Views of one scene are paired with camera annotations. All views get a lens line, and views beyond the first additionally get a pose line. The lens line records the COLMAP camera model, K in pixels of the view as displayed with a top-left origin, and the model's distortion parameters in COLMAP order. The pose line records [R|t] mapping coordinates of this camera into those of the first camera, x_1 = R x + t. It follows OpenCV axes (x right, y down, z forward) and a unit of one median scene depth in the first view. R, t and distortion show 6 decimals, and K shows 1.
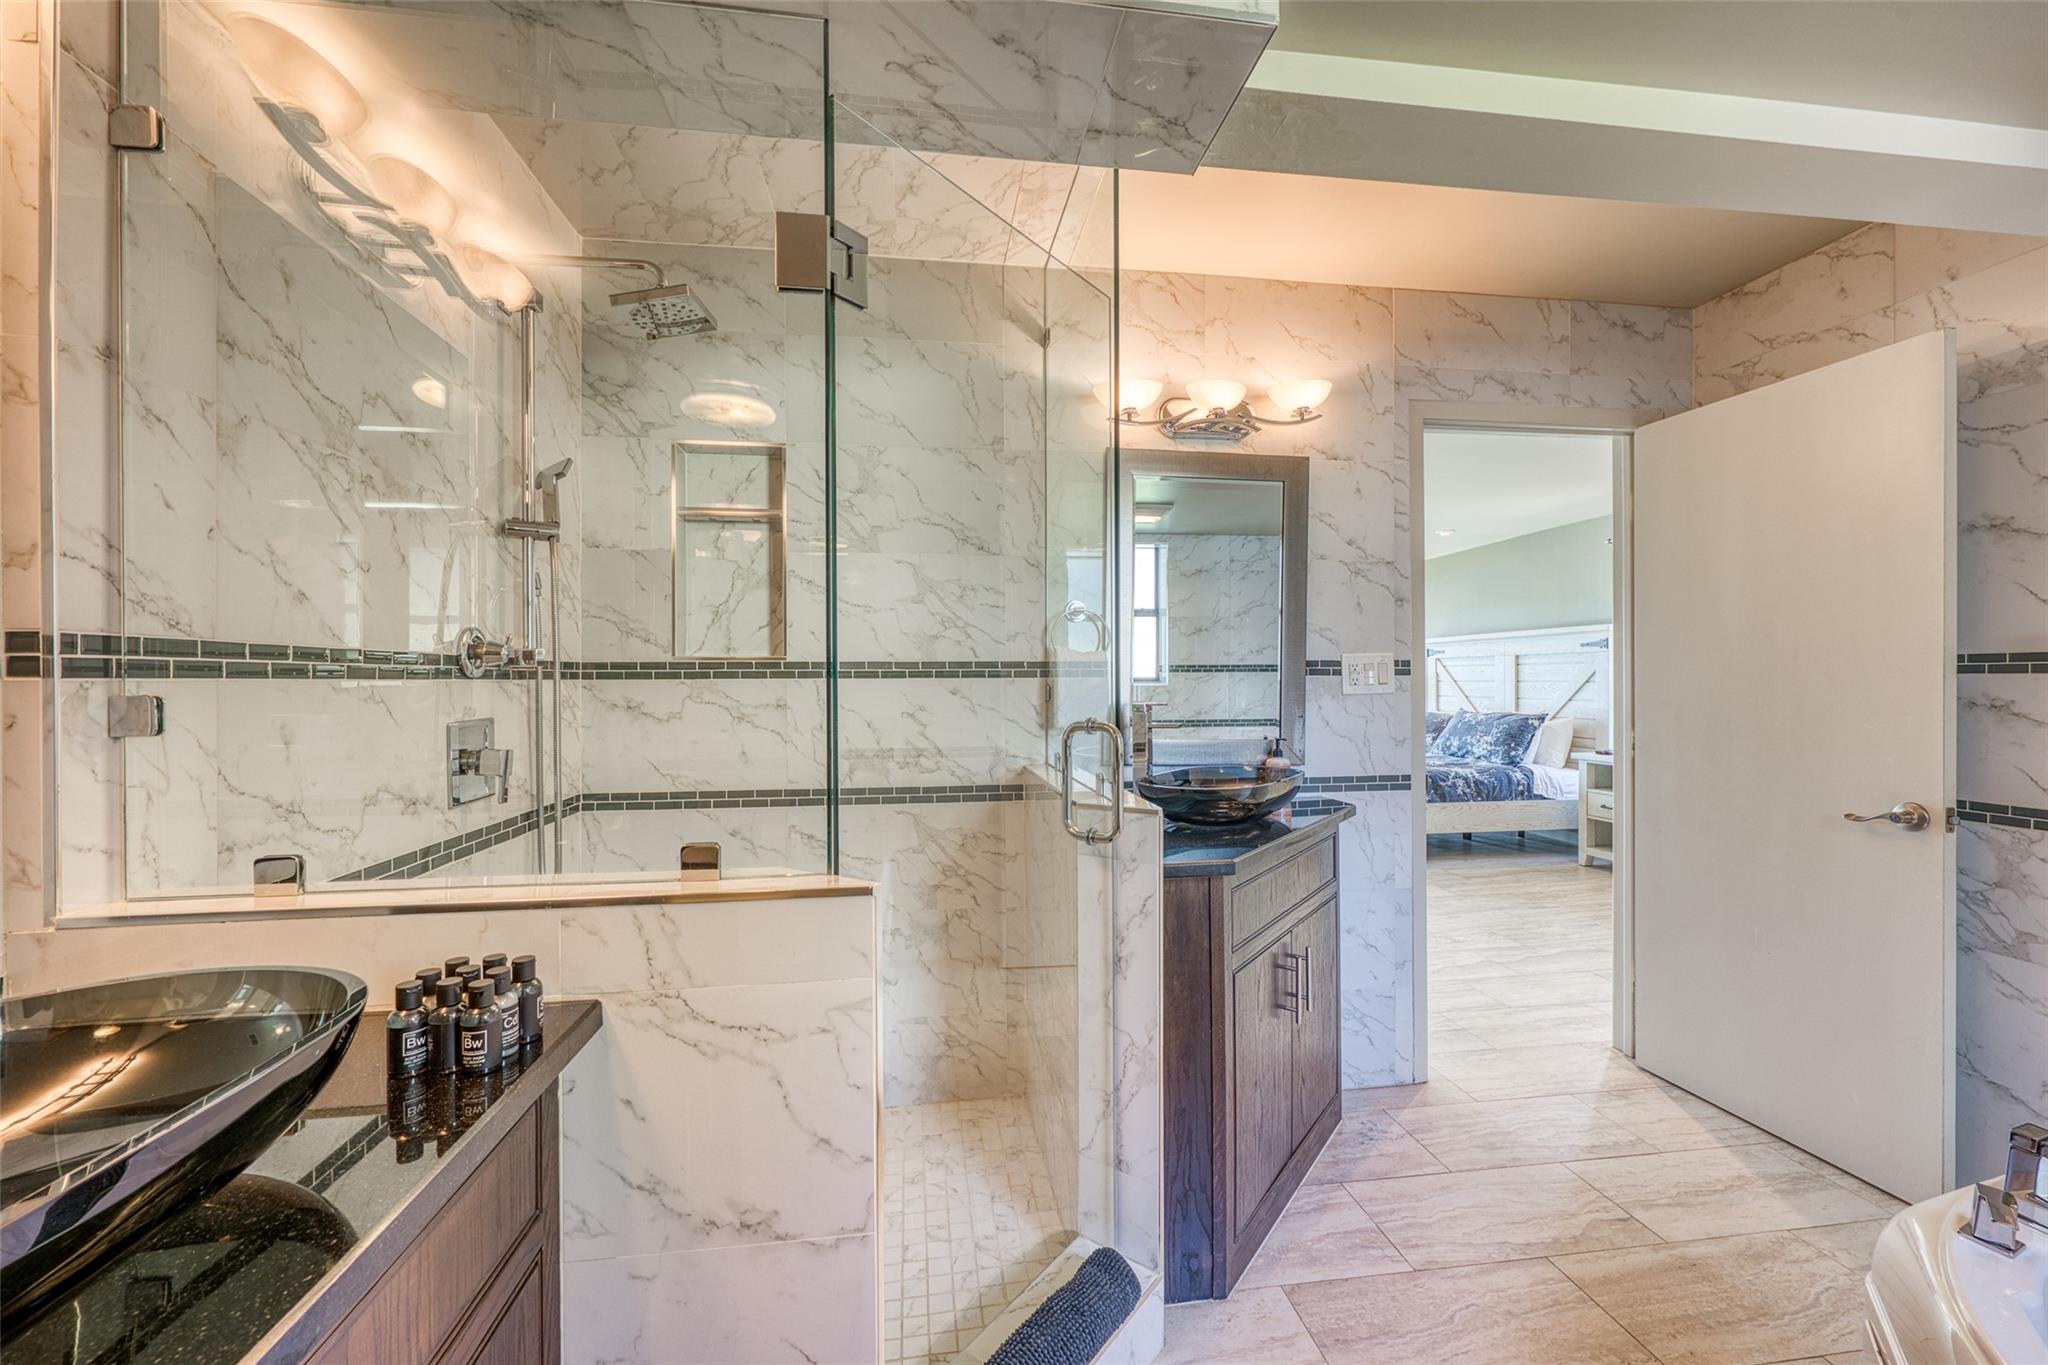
lens RADIAL K [[820.5, 0, 1024.3], [0, 820.5, 680.1], [0, 0, 1]] dist [-0.000127, -0.000030]
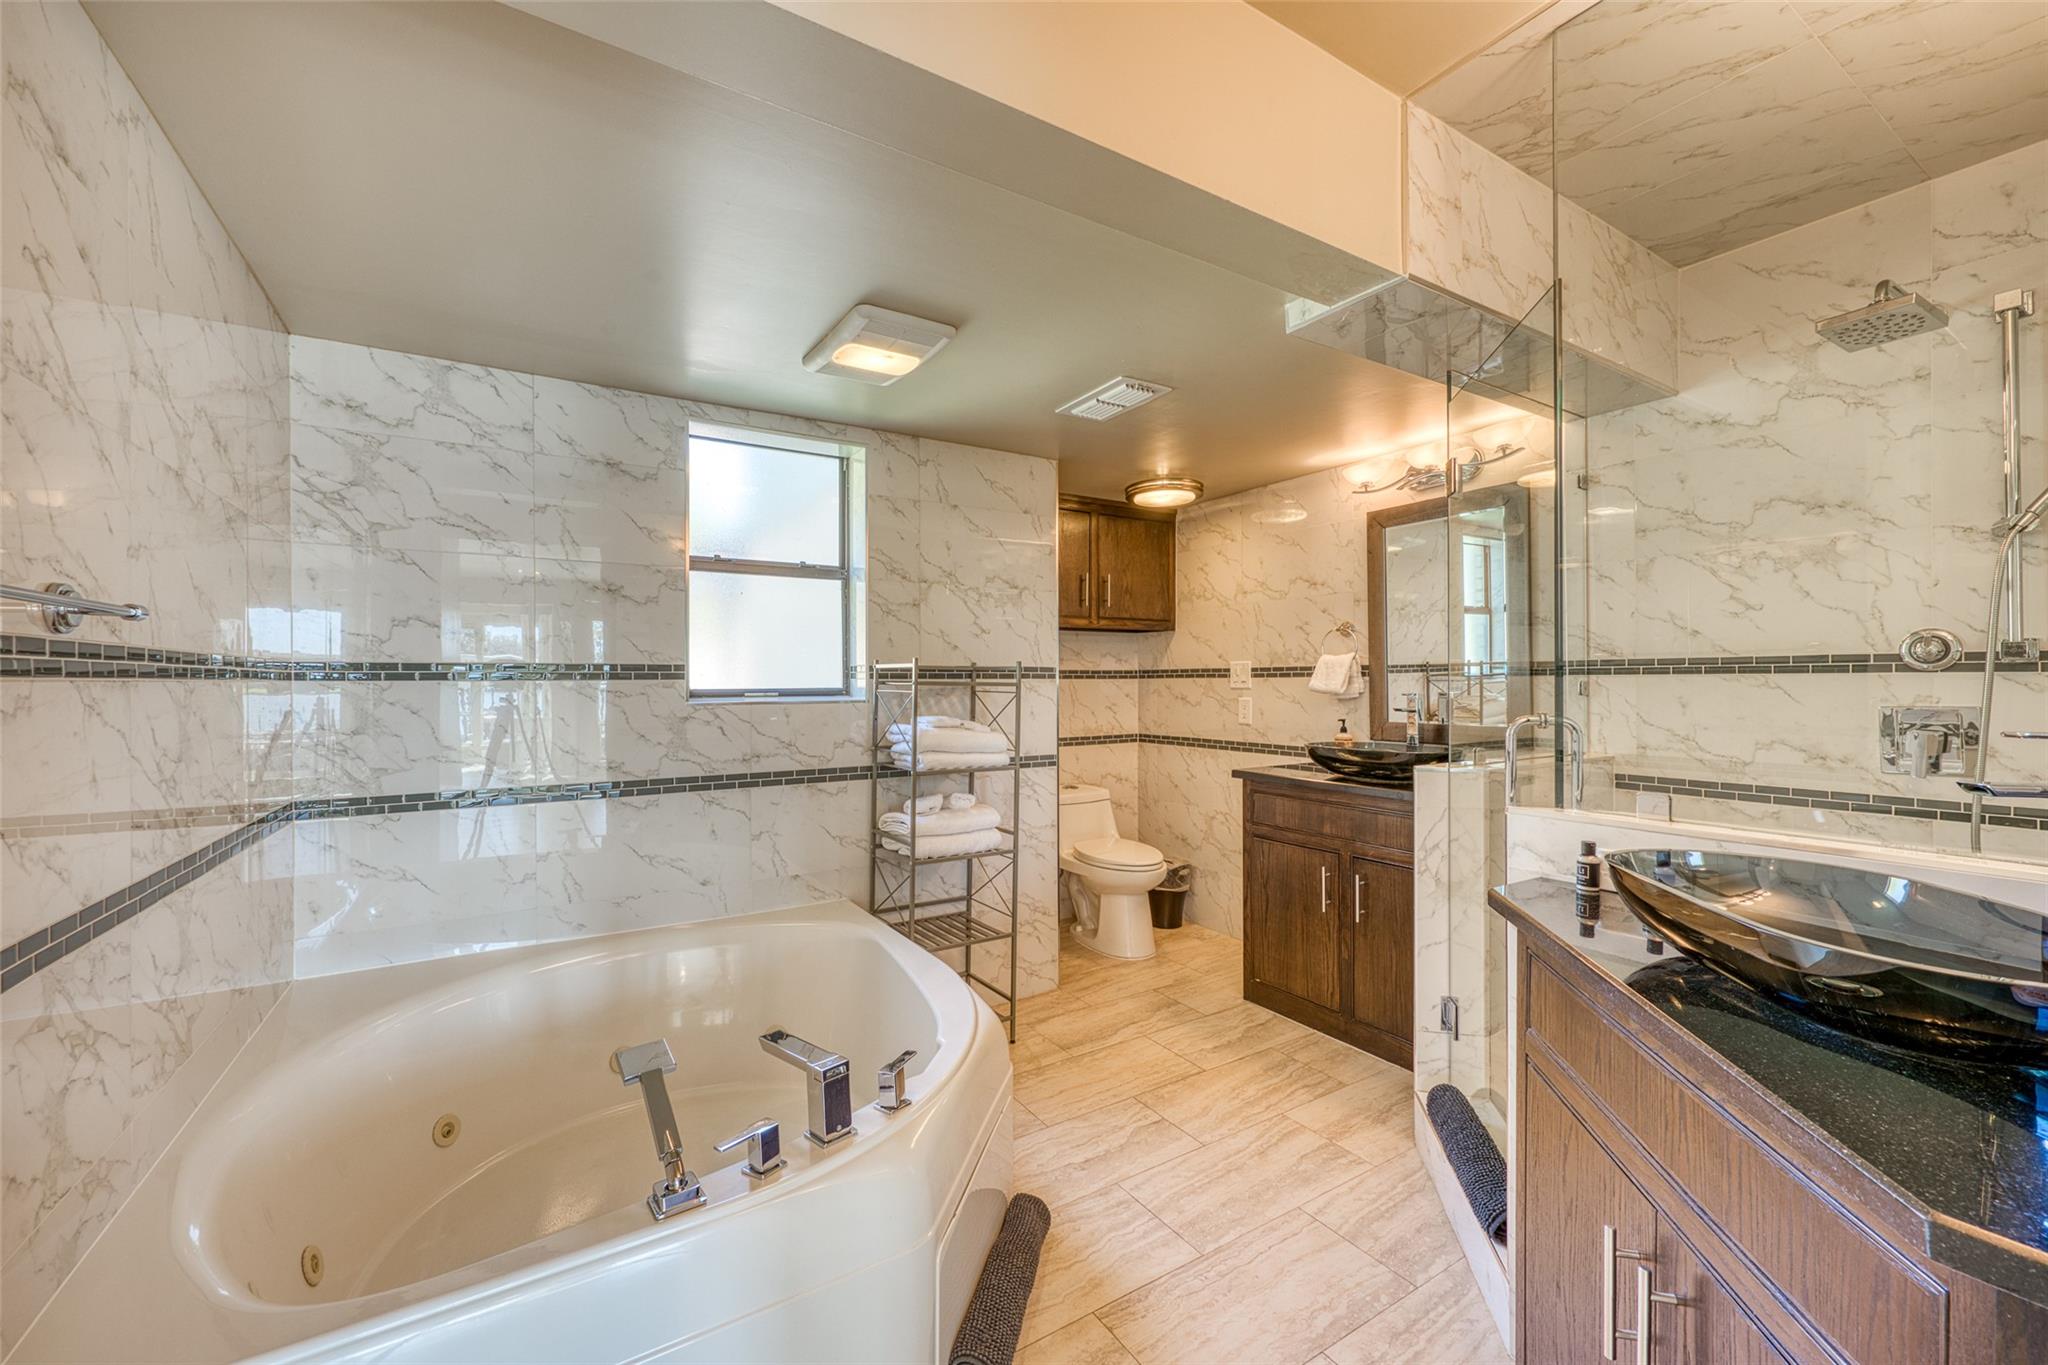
lens RADIAL K [[820.5, 0, 1023.6], [0, 820.5, 678.8], [0, 0, 1]] dist [-0.000127, -0.000030]
pose [[-0.913973, 0.006104, -0.405730, 1.617197], [0.006604, 0.999978, 0.000166, -0.001937], [0.405722, -0.002527, -0.913993, 2.462281]]
